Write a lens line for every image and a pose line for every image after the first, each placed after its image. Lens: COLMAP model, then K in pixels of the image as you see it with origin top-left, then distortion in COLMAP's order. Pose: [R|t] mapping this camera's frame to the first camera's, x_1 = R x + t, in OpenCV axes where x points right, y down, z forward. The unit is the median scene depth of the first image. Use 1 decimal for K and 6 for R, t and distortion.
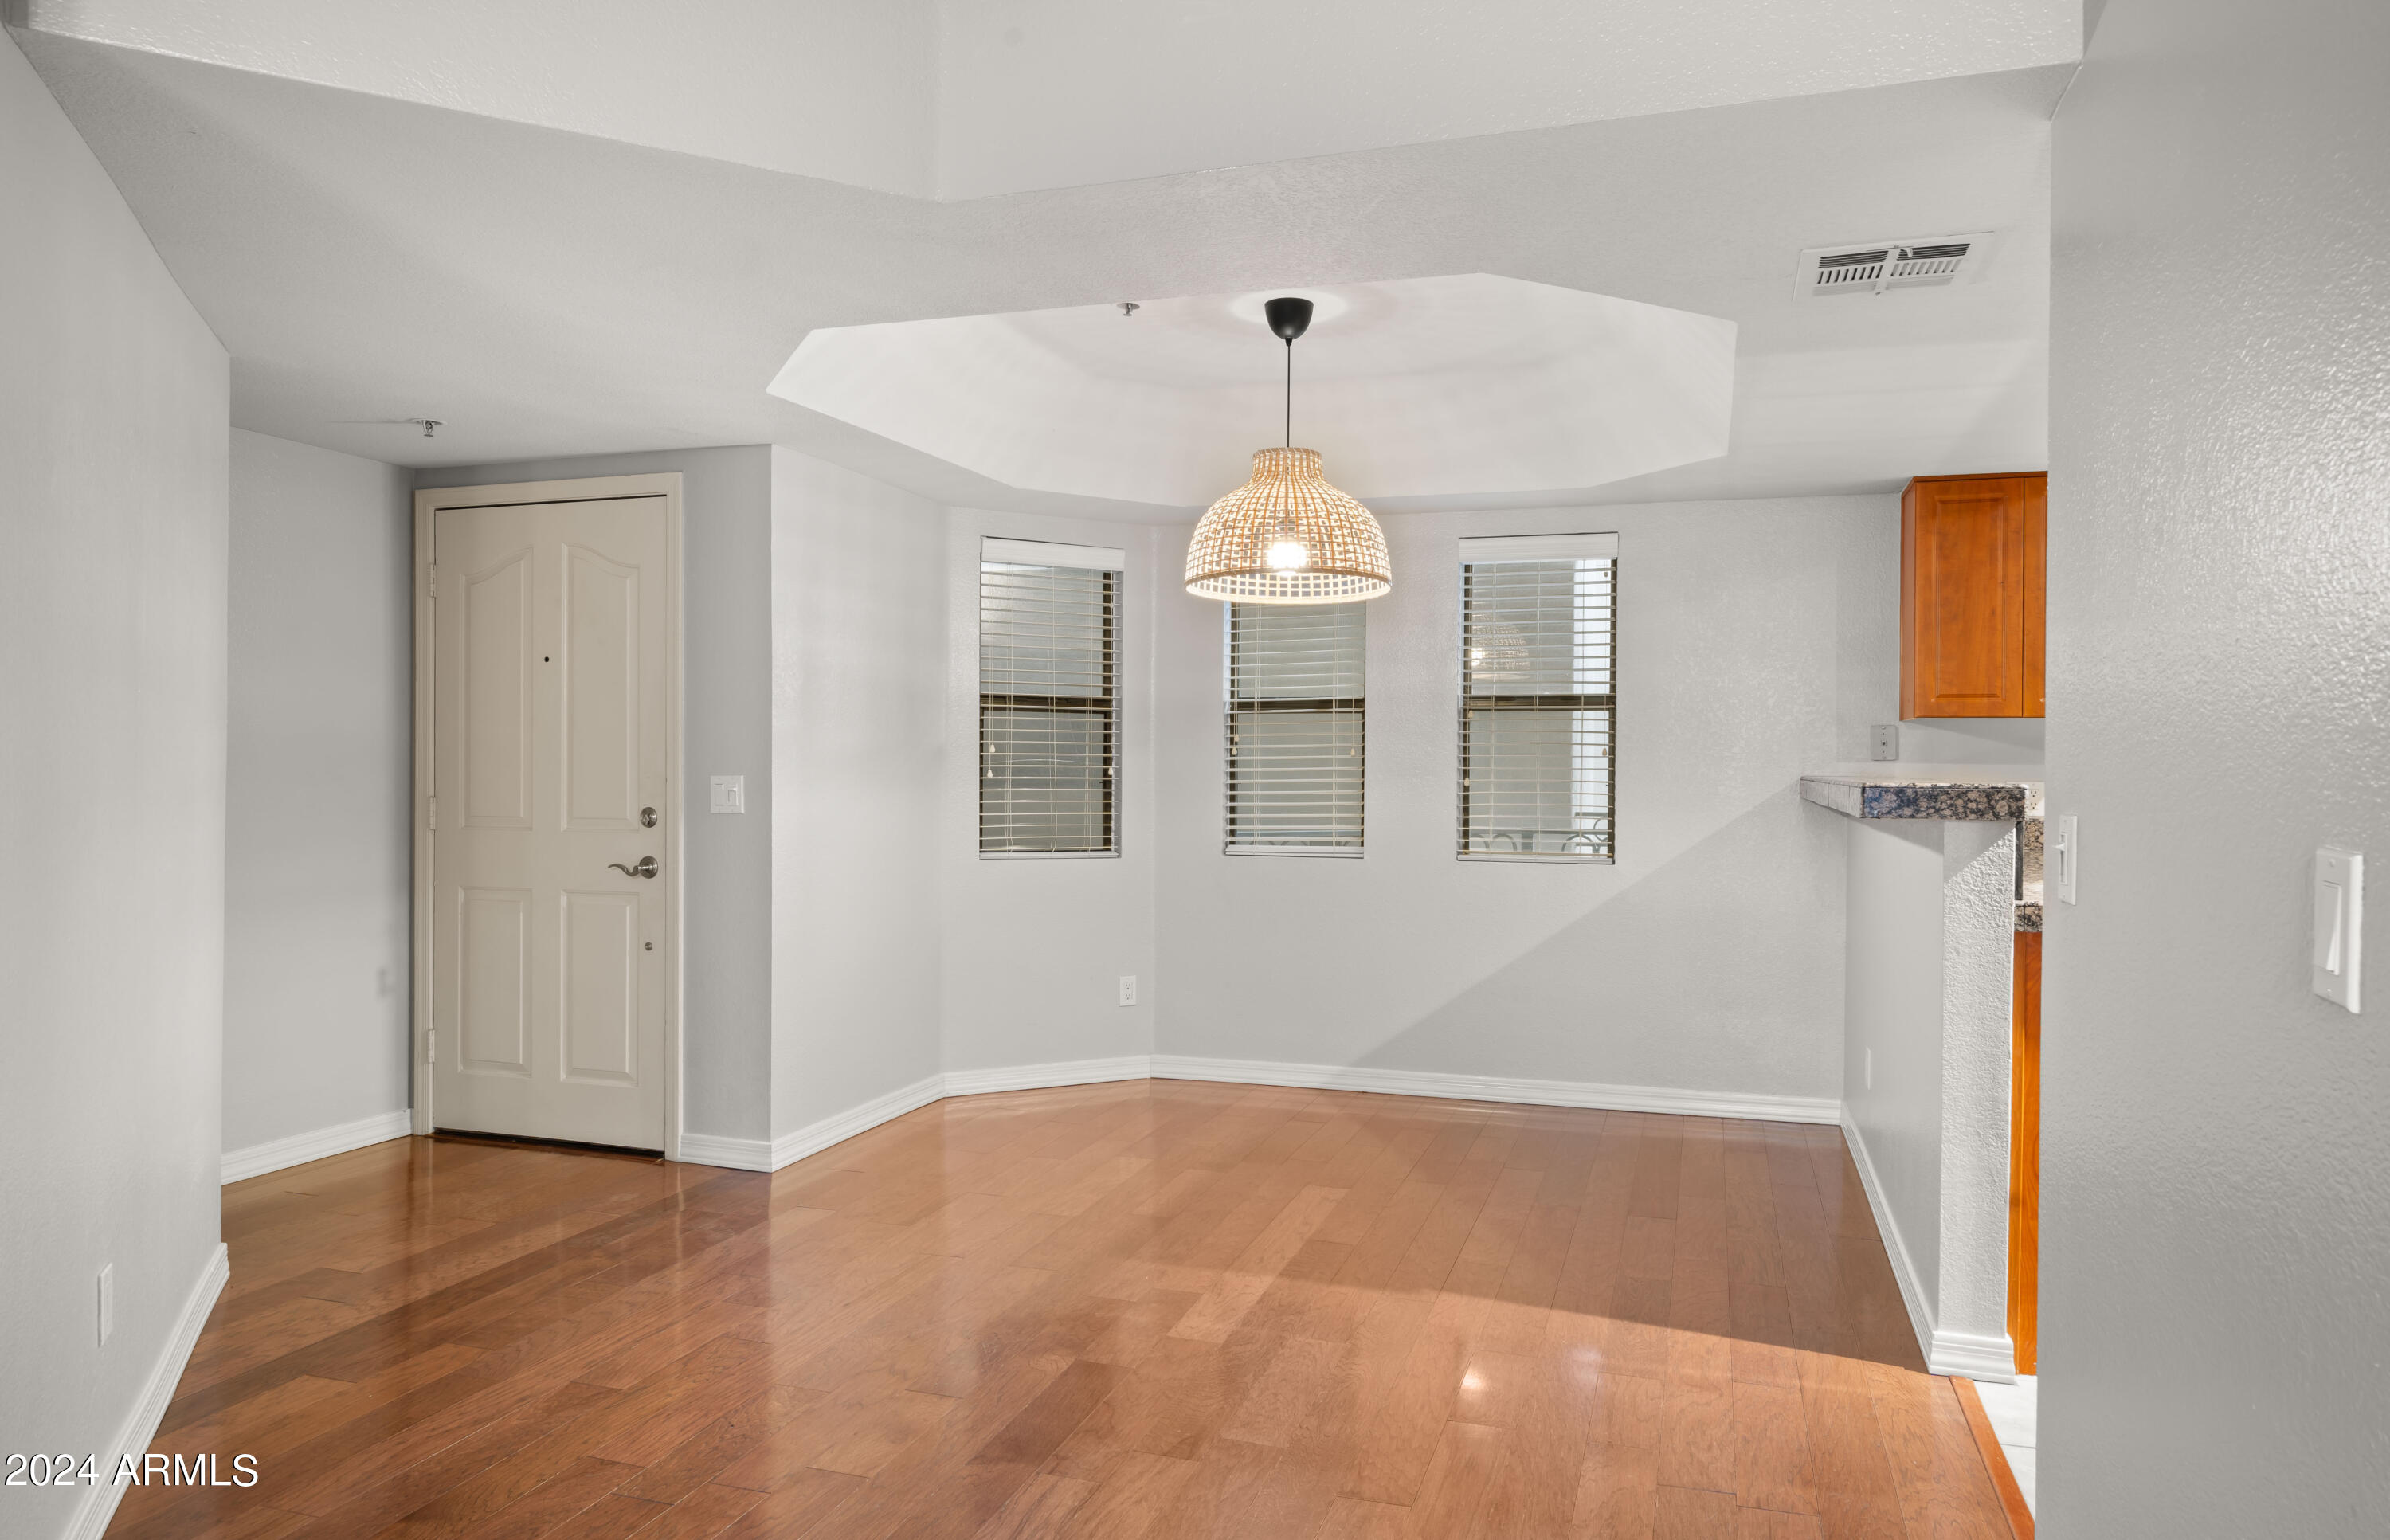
lens RADIAL K [[1545.5, 0, 1195.0], [0, 1545.5, 770.0], [0, 0, 1]] dist [0.007689, 0.001933]
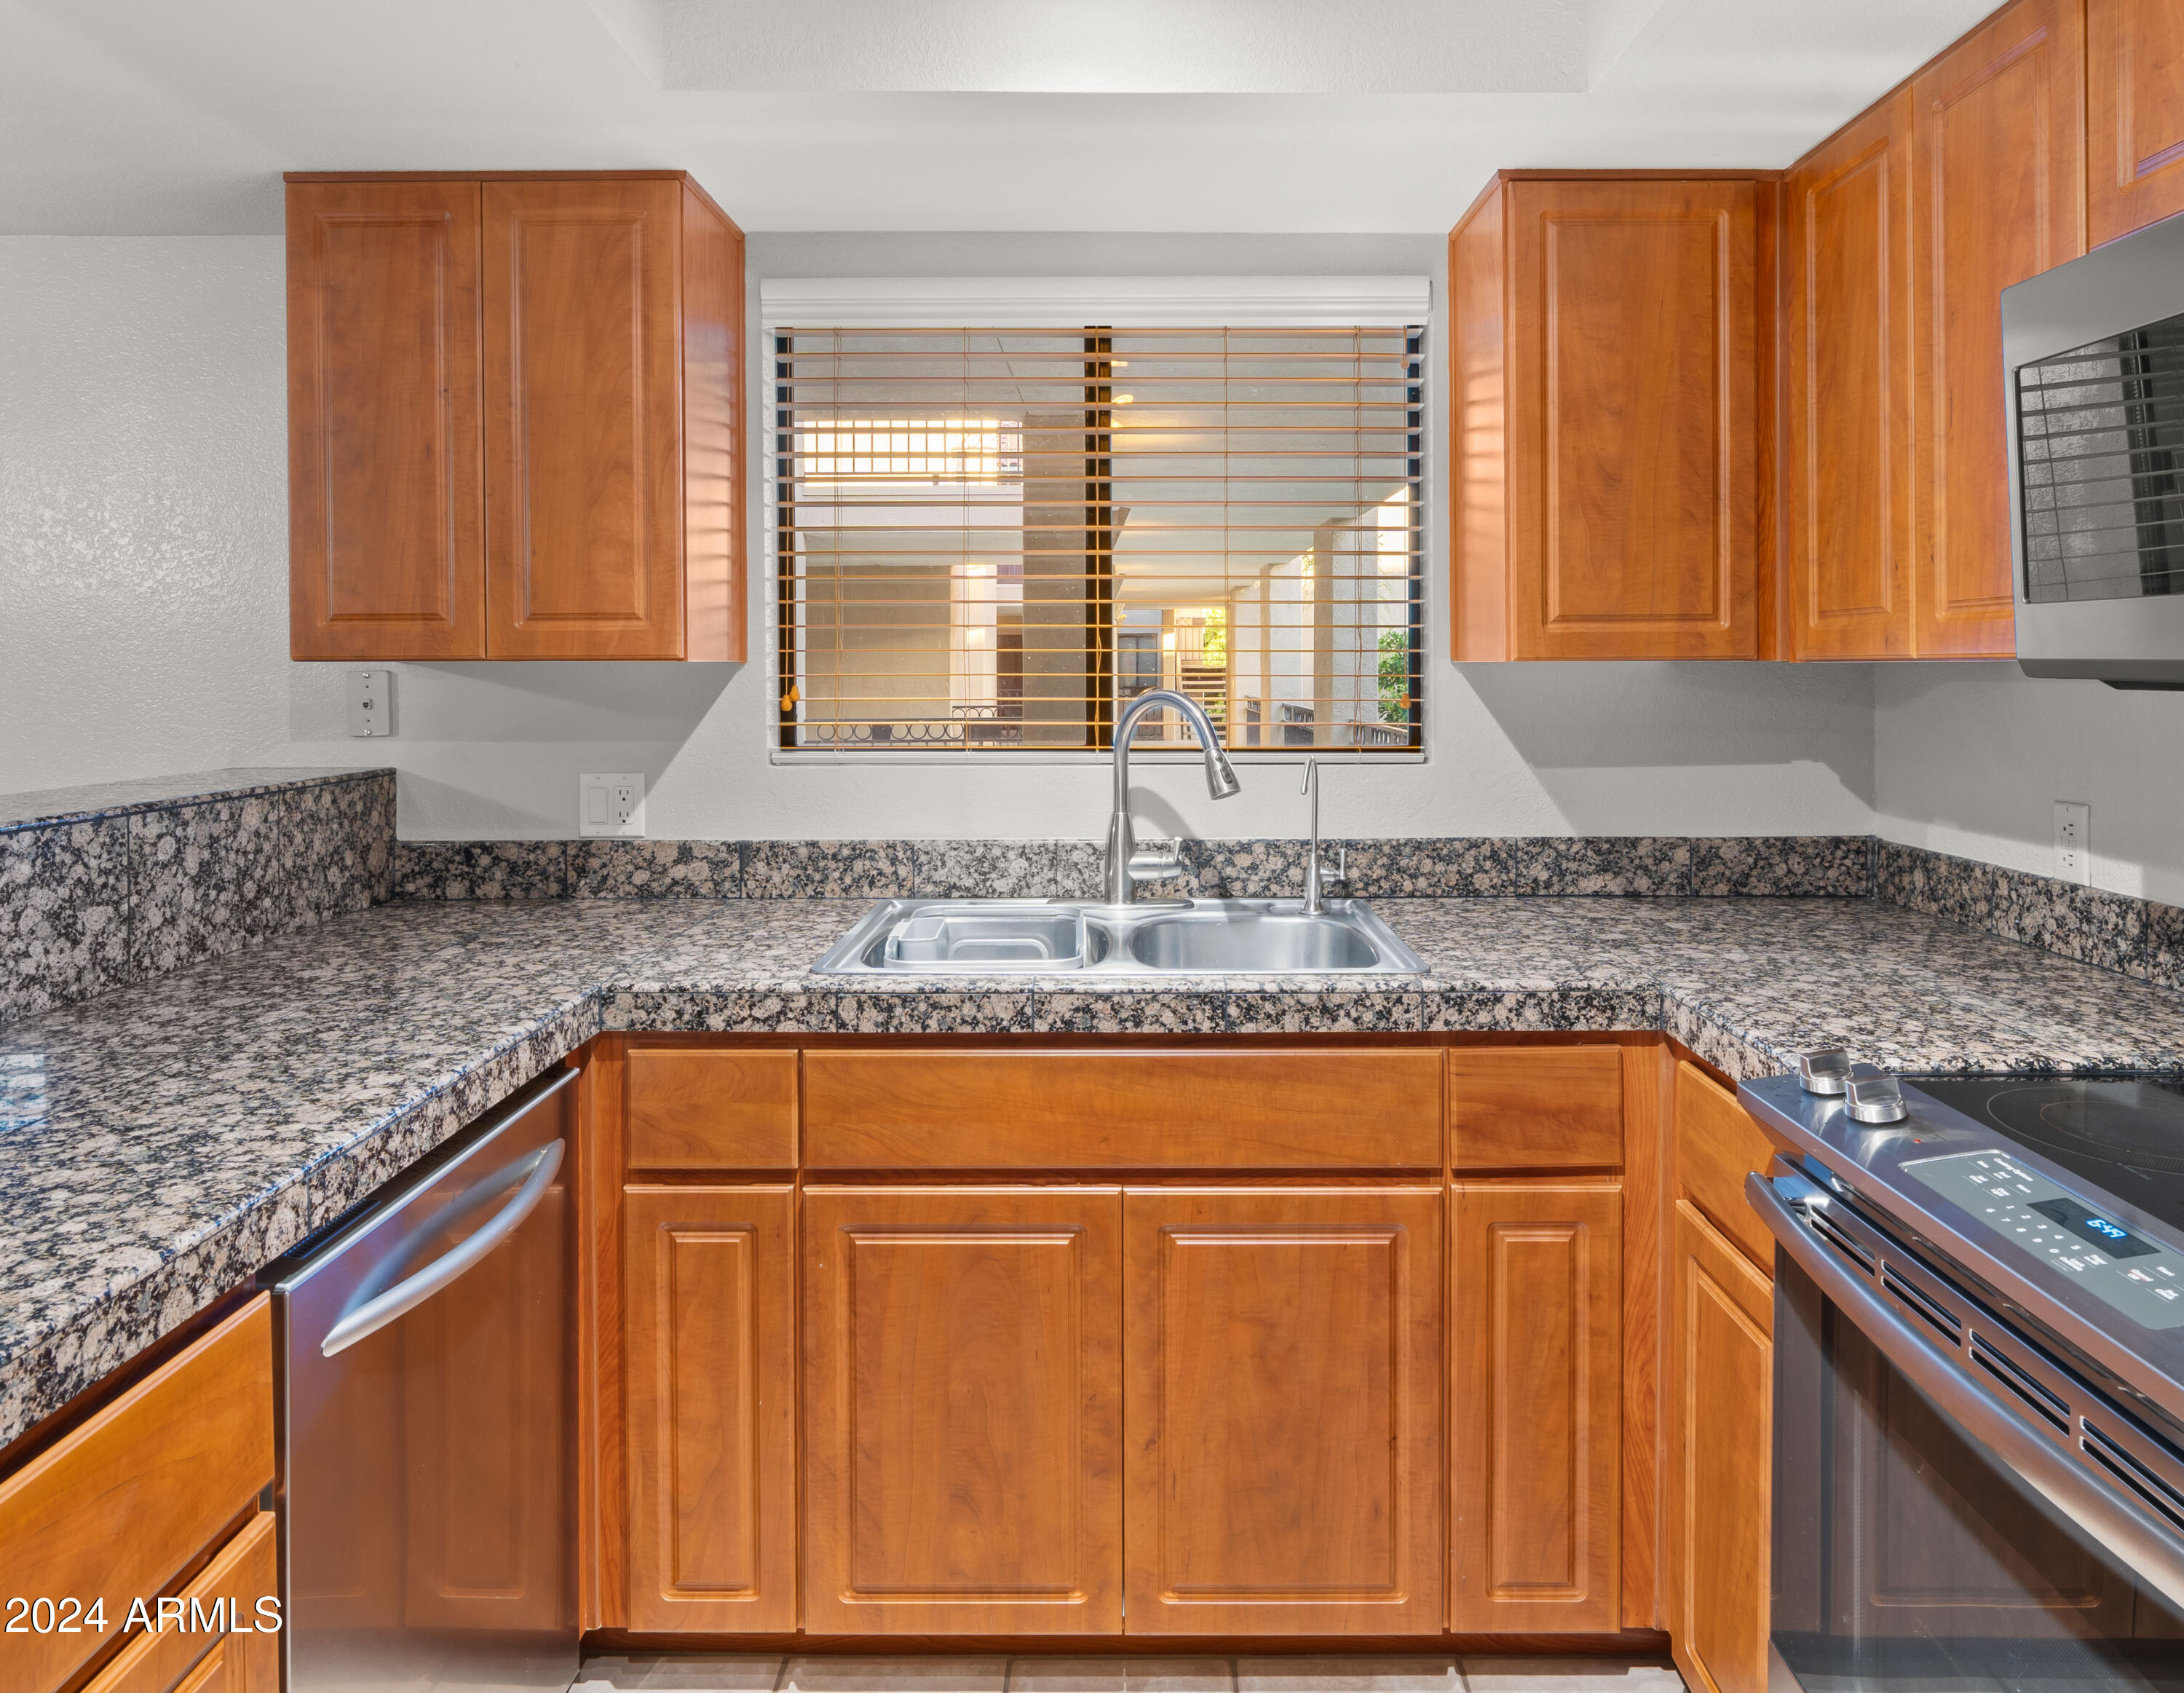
lens RADIAL K [[1374.5, 0, 1091.8], [0, 1374.5, 677.1], [0, 0, 1]] dist [-0.003373, -0.000298]
pose [[0.955262, -0.016234, 0.295315, 0.586544], [0.014199, 0.999858, 0.009036, -0.029531], [-0.295419, -0.004439, 0.955357, 0.513932]]
